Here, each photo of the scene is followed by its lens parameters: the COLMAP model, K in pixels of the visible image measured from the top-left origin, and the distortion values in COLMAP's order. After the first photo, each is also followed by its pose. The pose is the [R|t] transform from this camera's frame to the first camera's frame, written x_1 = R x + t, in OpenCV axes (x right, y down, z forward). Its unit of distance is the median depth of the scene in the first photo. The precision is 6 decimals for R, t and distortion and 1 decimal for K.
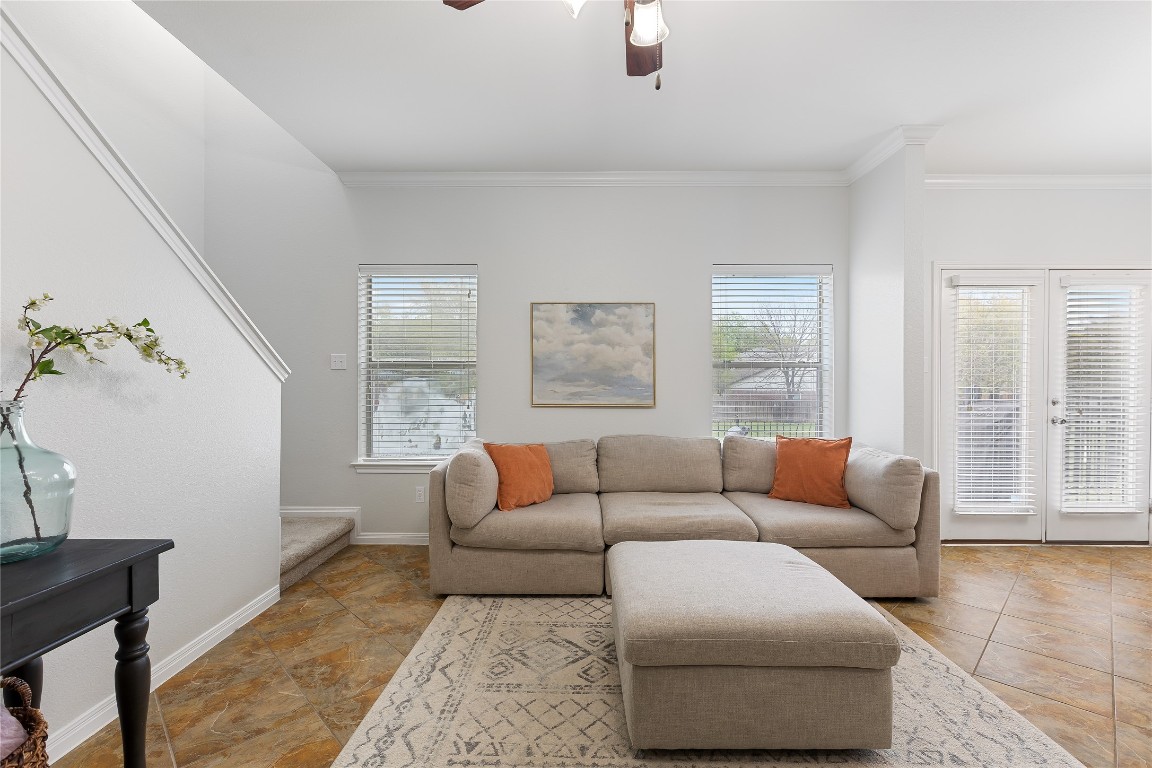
lens RADIAL K [[517.8, 0, 578.1], [0, 517.8, 381.5], [0, 0, 1]] dist [-0.000380, 0.000186]
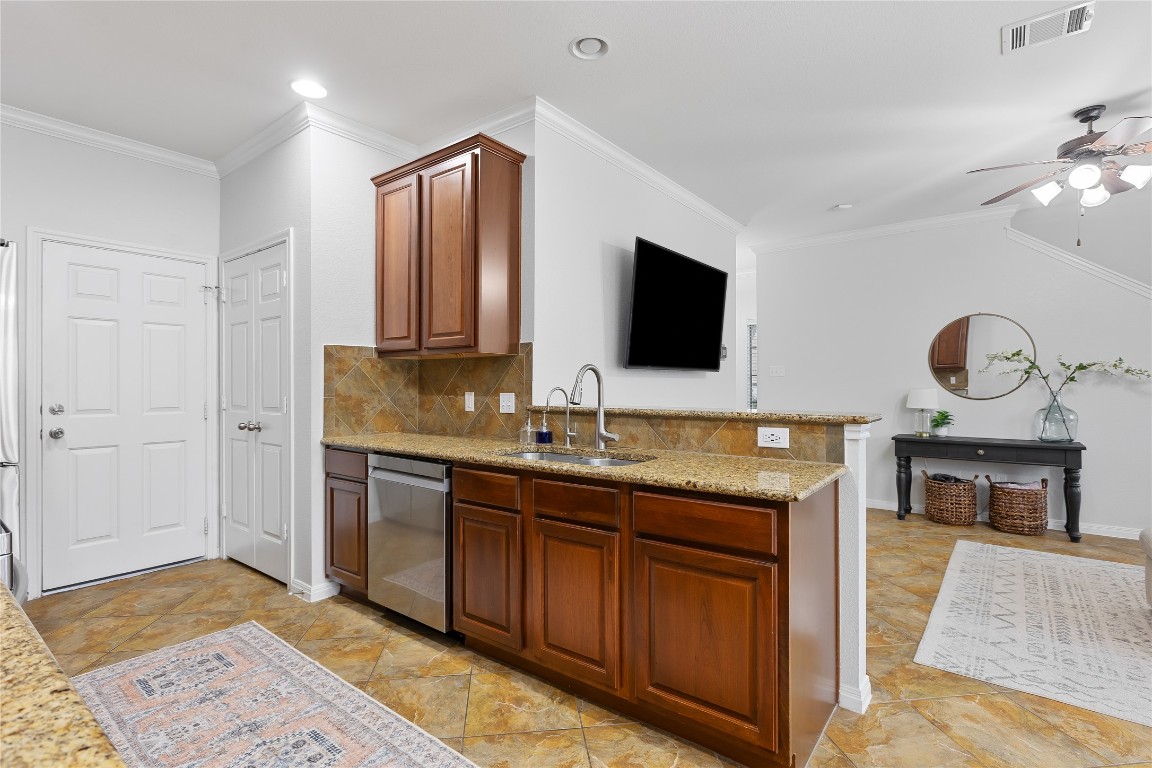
lens RADIAL K [[547.5, 0, 573.7], [0, 547.5, 380.1], [0, 0, 1]] dist [-0.001362, -0.001345]
pose [[-0.607653, -0.007271, -0.794169, 1.129528], [-0.000861, 0.999964, -0.008497, 0.002507], [0.794202, -0.004479, -0.607637, 0.253070]]
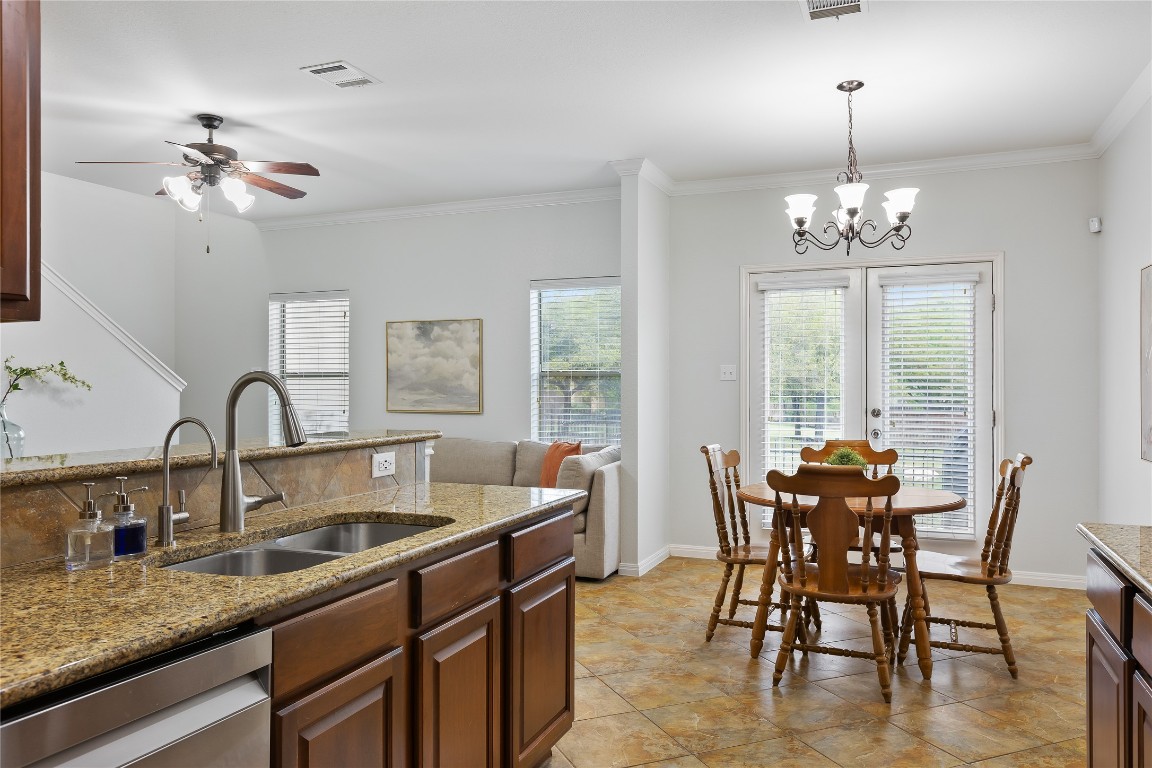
lens RADIAL K [[814.8, 0, 577.4], [0, 814.8, 385.0], [0, 0, 1]] dist [-0.008300, 0.006559]
pose [[0.930168, -0.001376, -0.367132, 0.974444], [0.002035, 0.999997, 0.001408, -0.013480], [0.367129, -0.002057, 0.930168, -0.532636]]
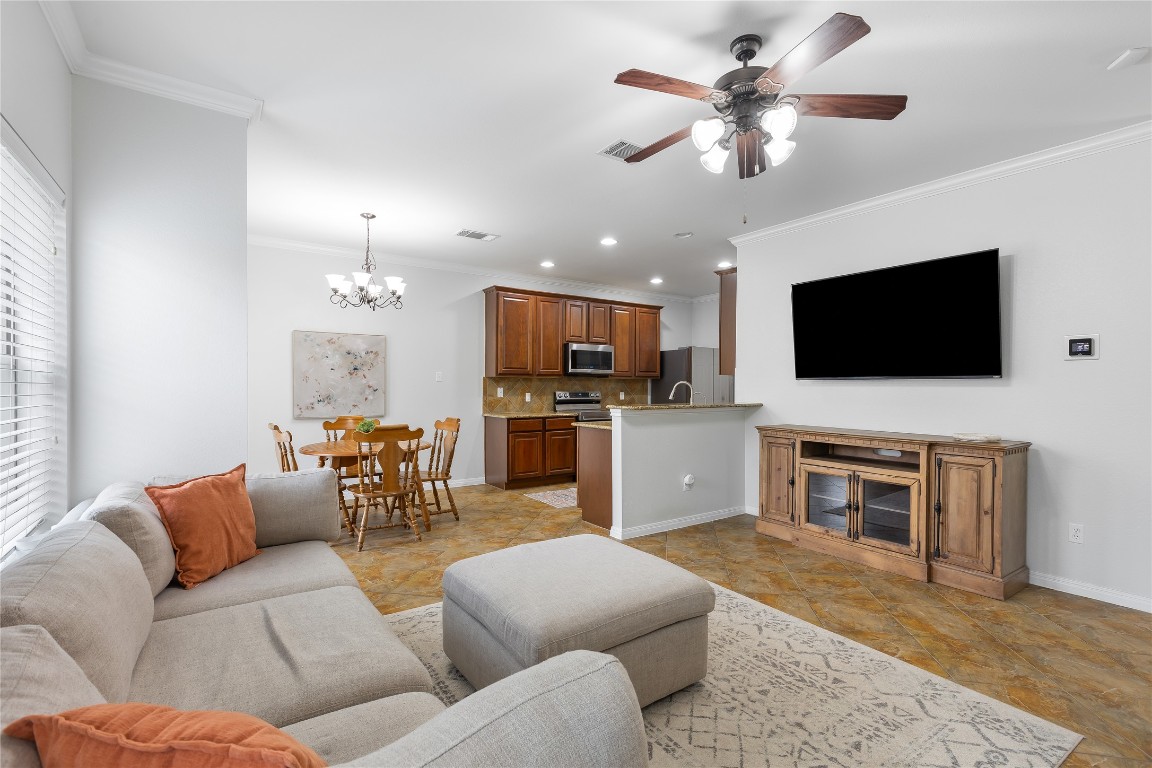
lens RADIAL K [[517.8, 0, 578.0], [0, 517.8, 388.4], [0, 0, 1]] dist [-0.000380, 0.000186]
pose [[-0.576022, -0.009050, 0.817384, -0.326099], [-0.006184, 0.999958, 0.006714, -0.010894], [-0.817411, -0.001188, -0.576054, 0.857687]]
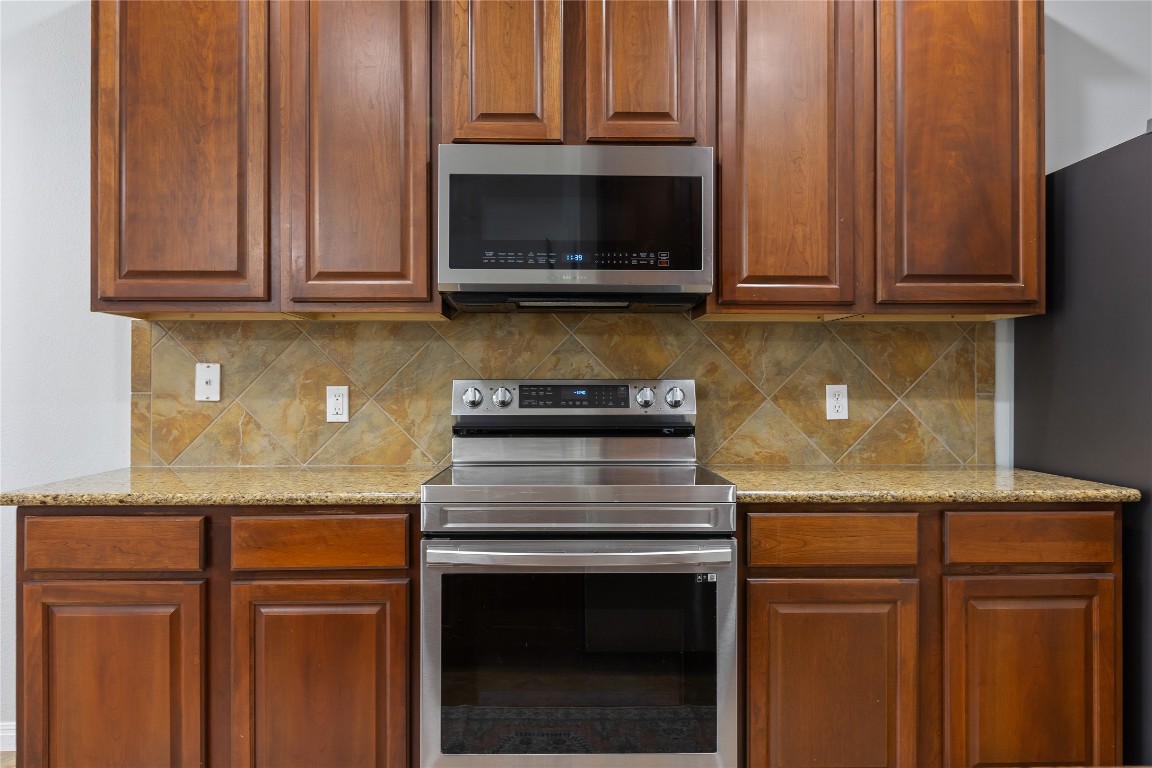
lens RADIAL K [[814.8, 0, 576.3], [0, 814.8, 379.9], [0, 0, 1]] dist [-0.008300, 0.006559]
pose [[-0.026179, -0.005491, 0.999642, 0.567222], [-0.002074, 0.999983, 0.005438, 0.009198], [-0.999655, -0.001931, -0.026190, -0.222997]]
